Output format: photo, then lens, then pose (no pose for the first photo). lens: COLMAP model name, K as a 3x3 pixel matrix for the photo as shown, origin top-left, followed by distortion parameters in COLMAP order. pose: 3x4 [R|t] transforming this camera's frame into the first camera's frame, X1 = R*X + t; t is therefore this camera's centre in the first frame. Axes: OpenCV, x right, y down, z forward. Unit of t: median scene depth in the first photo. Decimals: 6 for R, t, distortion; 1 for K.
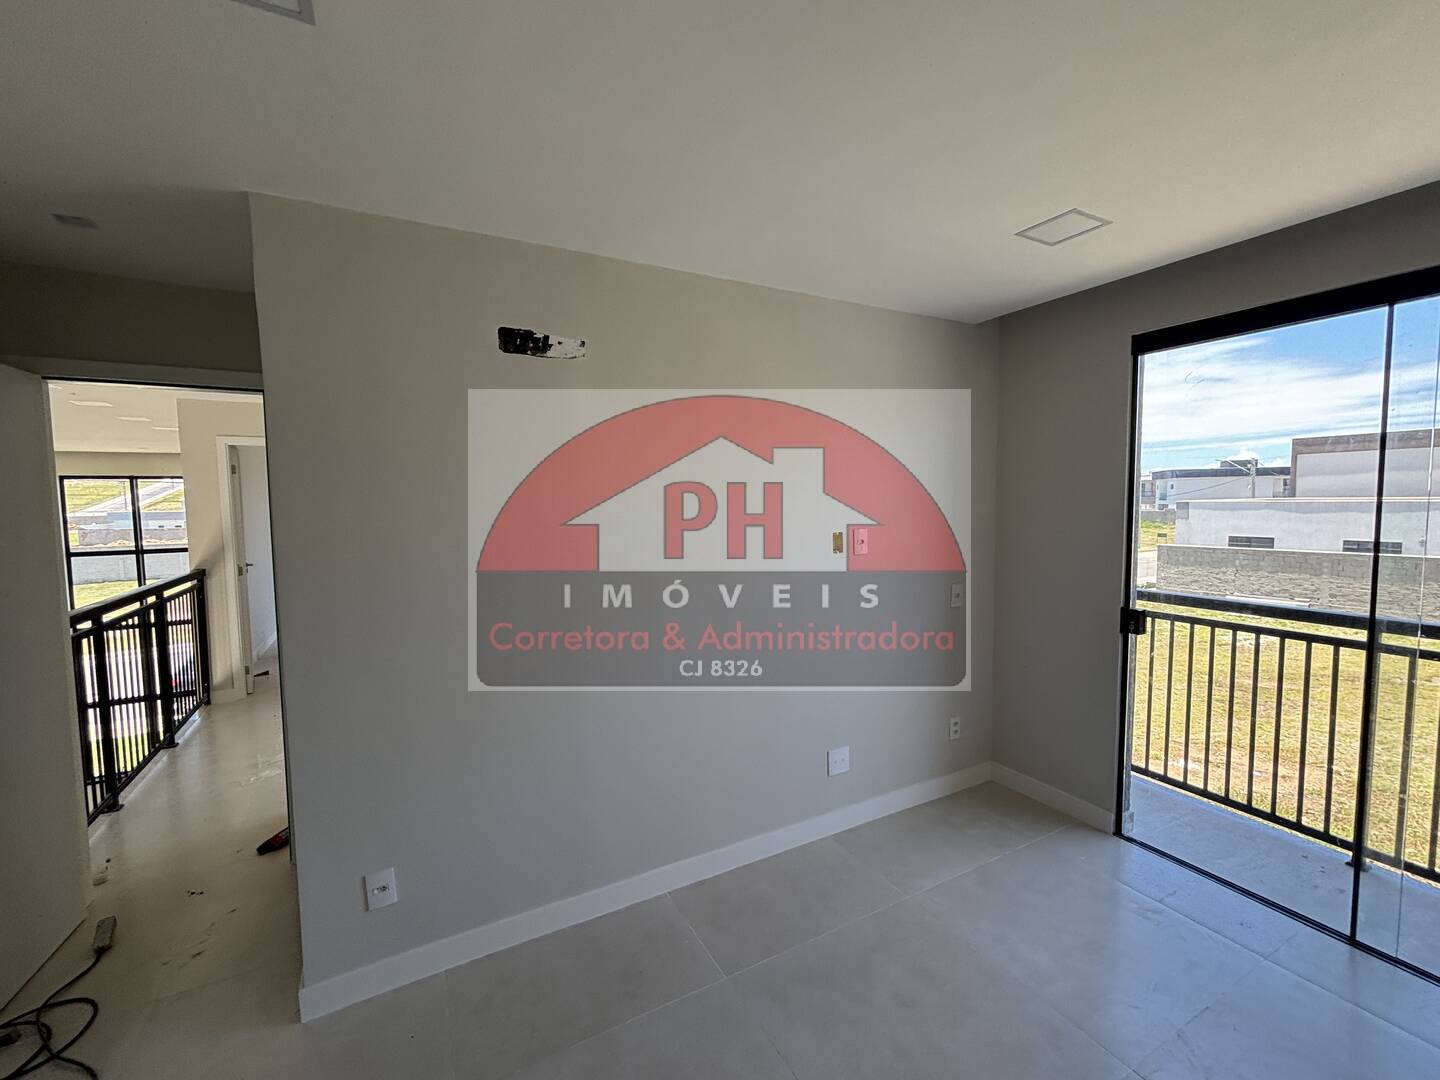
lens RADIAL K [[613.0, 0, 720.0], [0, 613.0, 540.0], [0, 0, 1]] dist [0.000558, -0.000139]
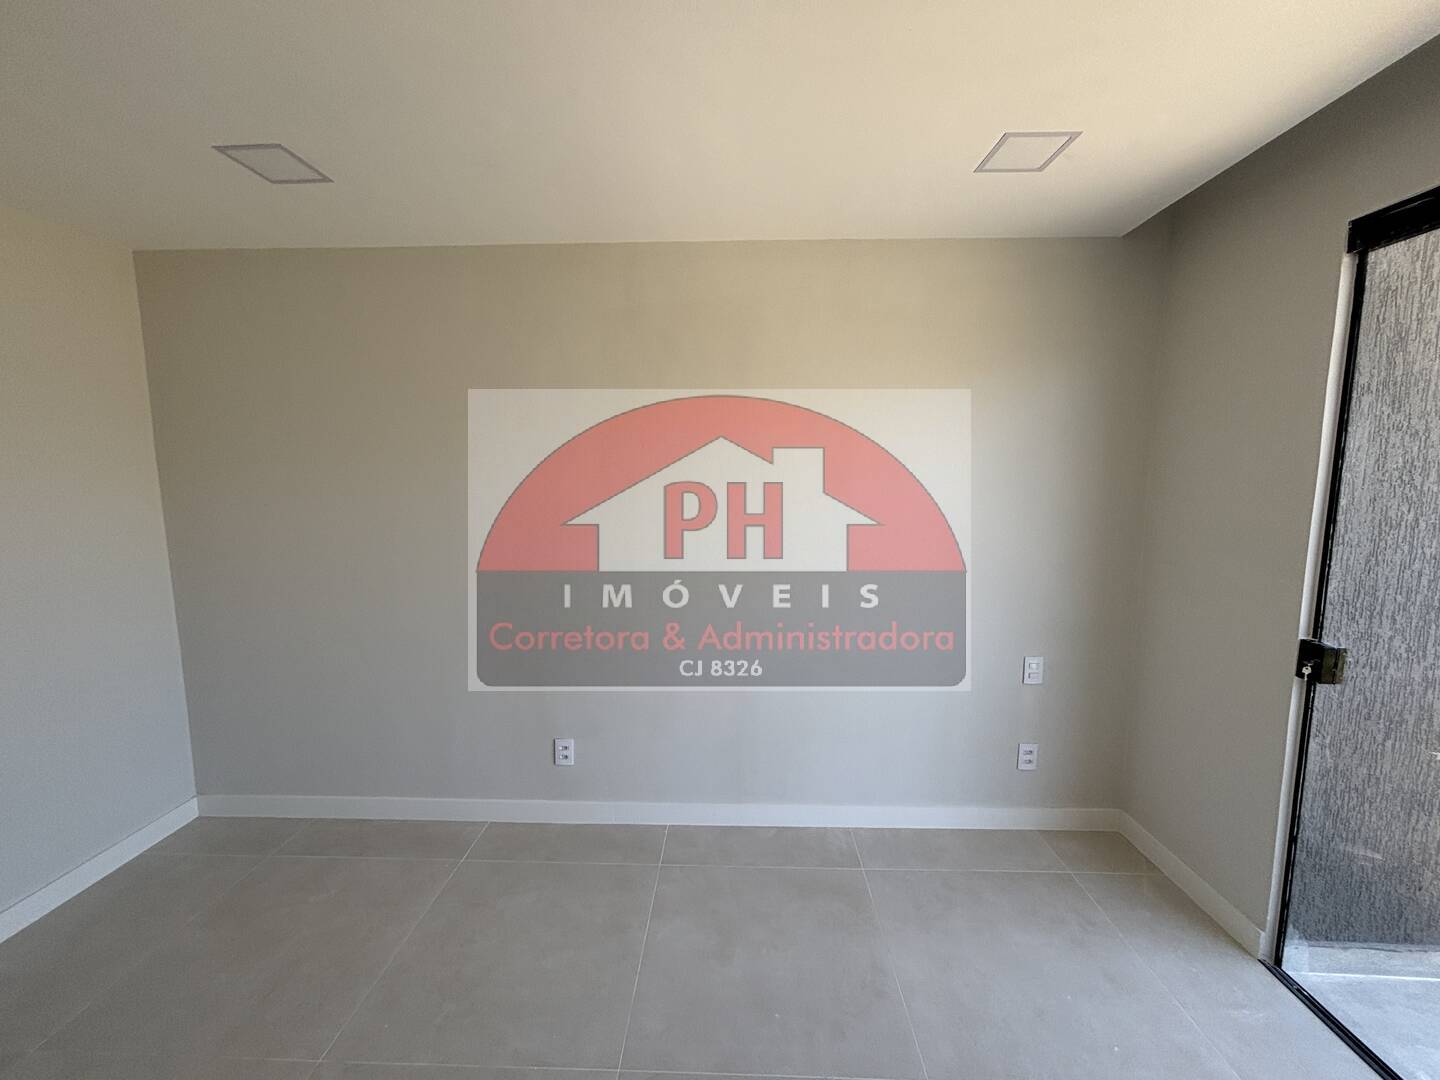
lens RADIAL K [[560.4, 0, 722.1], [0, 560.4, 544.9], [0, 0, 1]] dist [-0.001295, -0.000125]
pose [[0.868443, 0.088255, -0.487871, 0.373917], [-0.047380, 0.994299, 0.095526, -0.029547], [0.493520, -0.059844, 0.867673, 0.163253]]
